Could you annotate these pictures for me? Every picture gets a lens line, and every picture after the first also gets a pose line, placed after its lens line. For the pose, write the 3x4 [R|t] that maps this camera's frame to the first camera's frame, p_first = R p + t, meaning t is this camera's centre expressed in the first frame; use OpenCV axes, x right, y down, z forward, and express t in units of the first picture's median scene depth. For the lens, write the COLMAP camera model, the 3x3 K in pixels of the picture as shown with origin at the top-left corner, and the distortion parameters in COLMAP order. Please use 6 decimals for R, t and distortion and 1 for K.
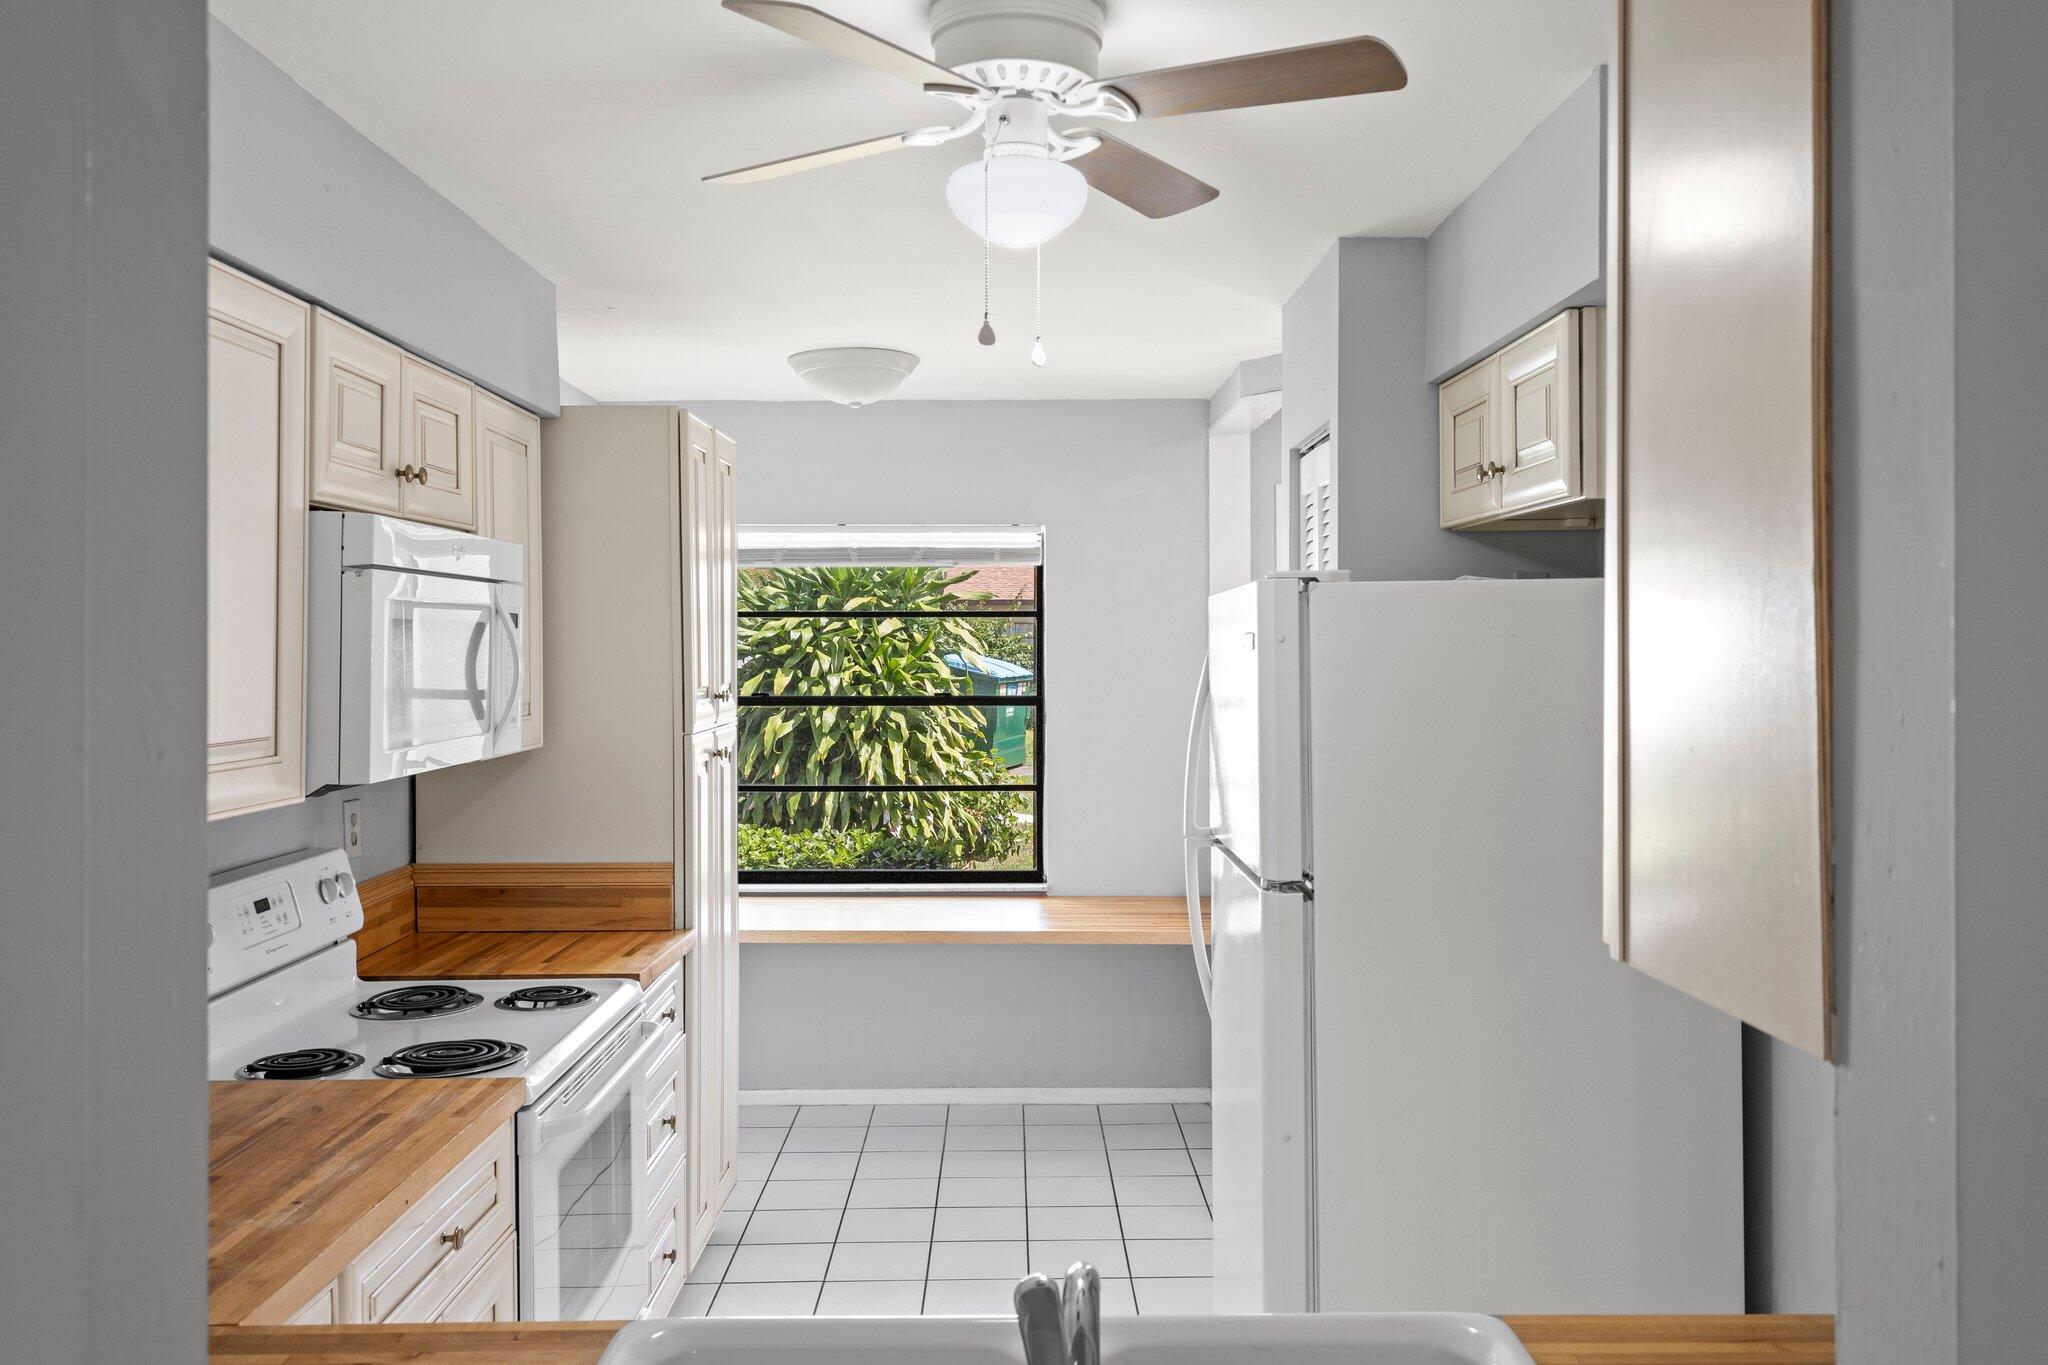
lens RADIAL K [[1616.4, 0, 1026.3], [0, 1616.4, 643.3], [0, 0, 1]] dist [0.043288, -0.000907]
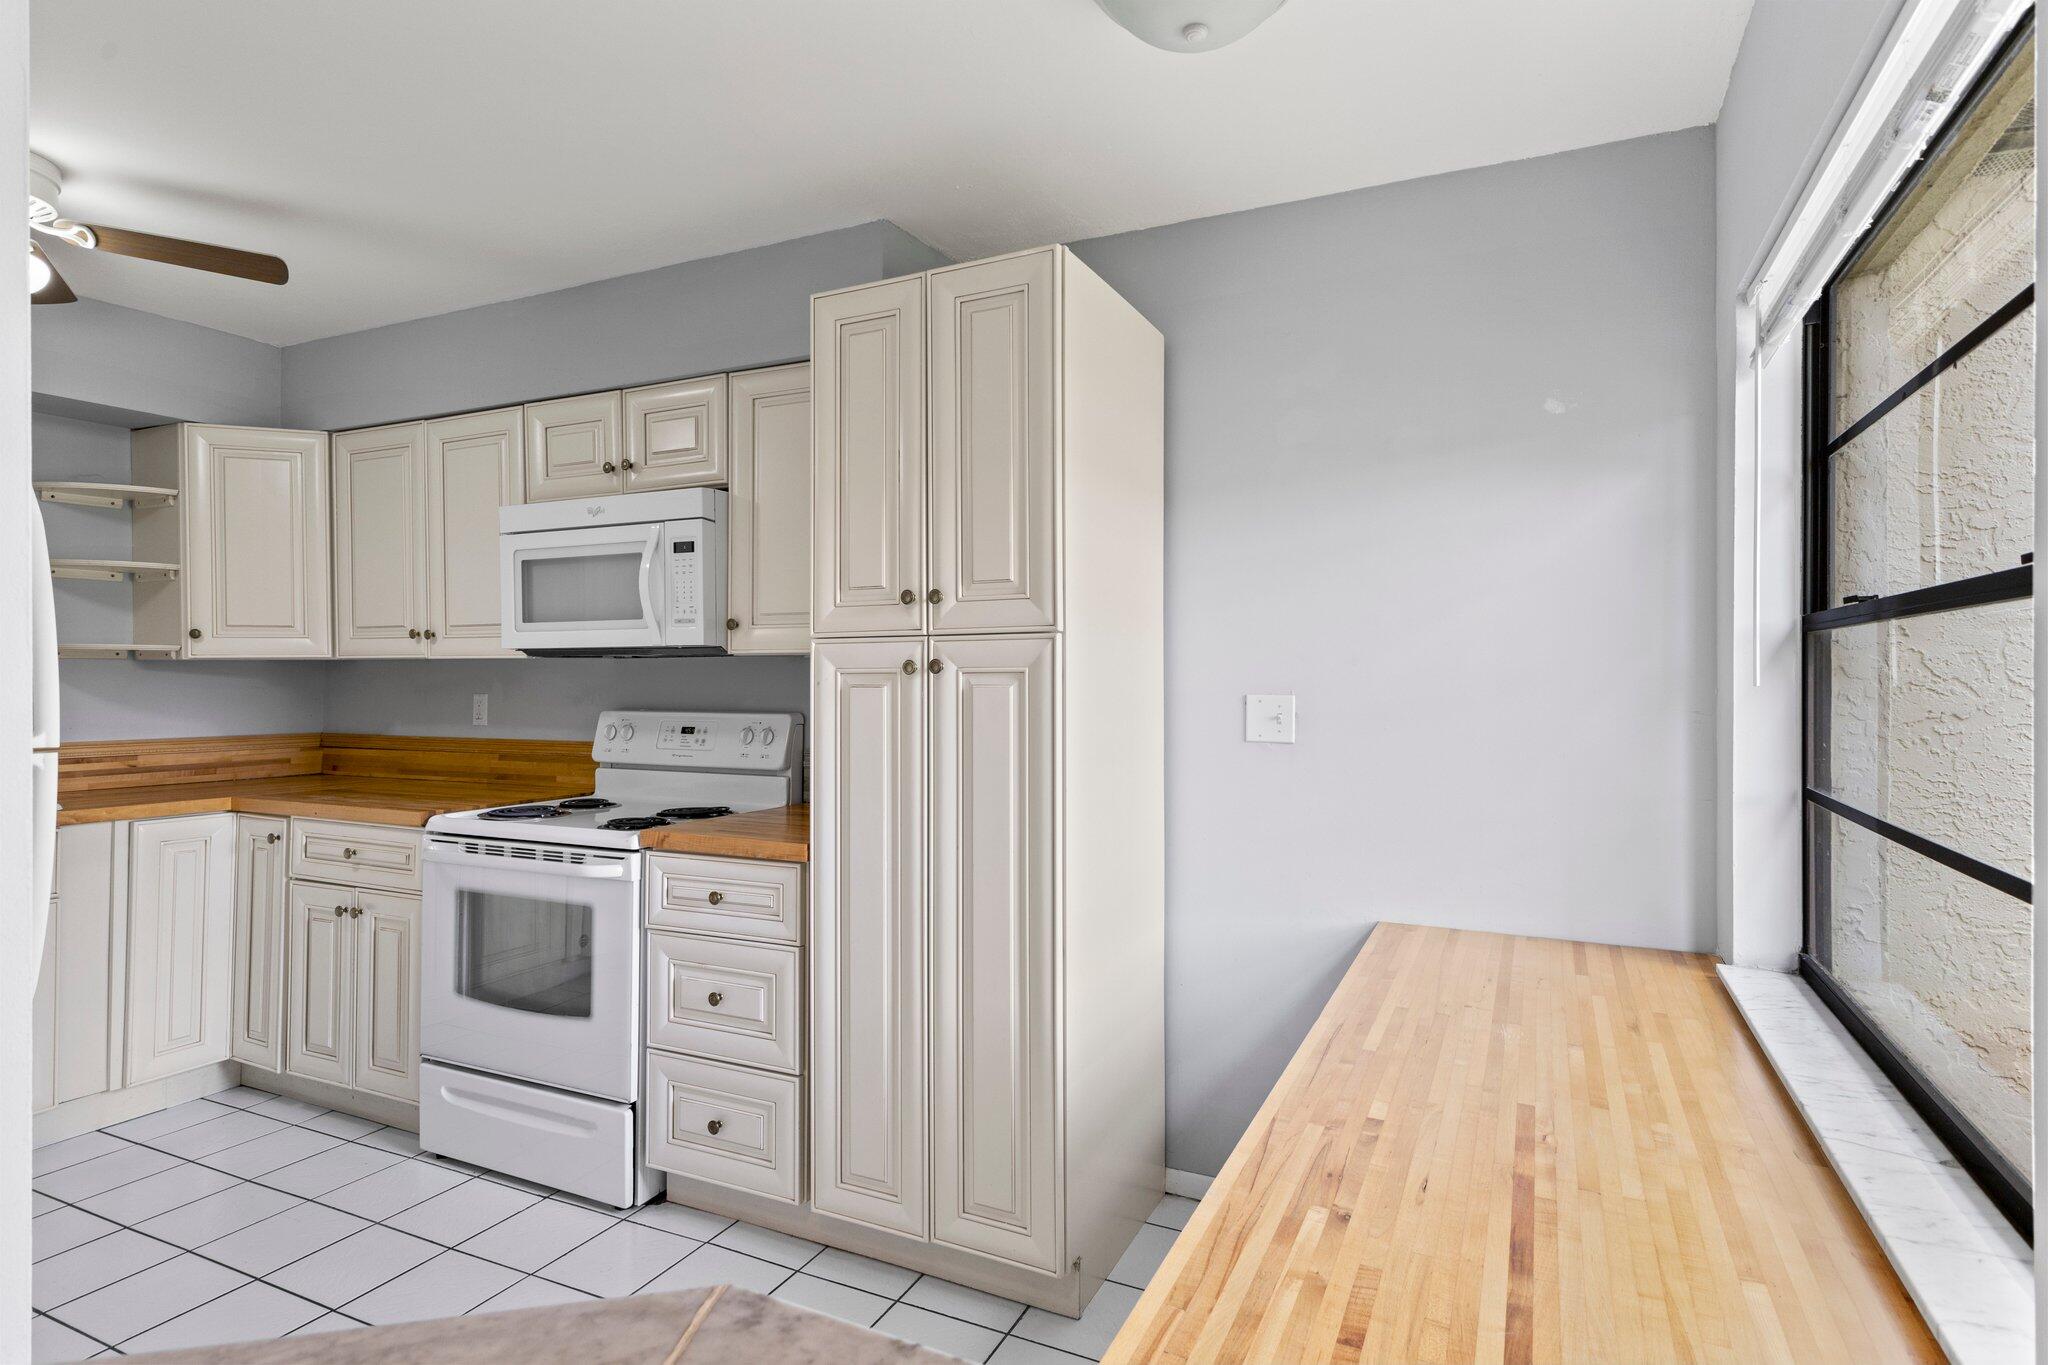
lens RADIAL K [[1047.7, 0, 1020.6], [0, 1047.7, 674.5], [0, 0, 1]] dist [0.034231, -0.000142]
pose [[-0.447445, 0.003126, -0.894306, 0.299237], [0.005028, 0.999987, 0.000979, 0.081387], [0.894297, -0.004059, -0.447455, 1.452549]]
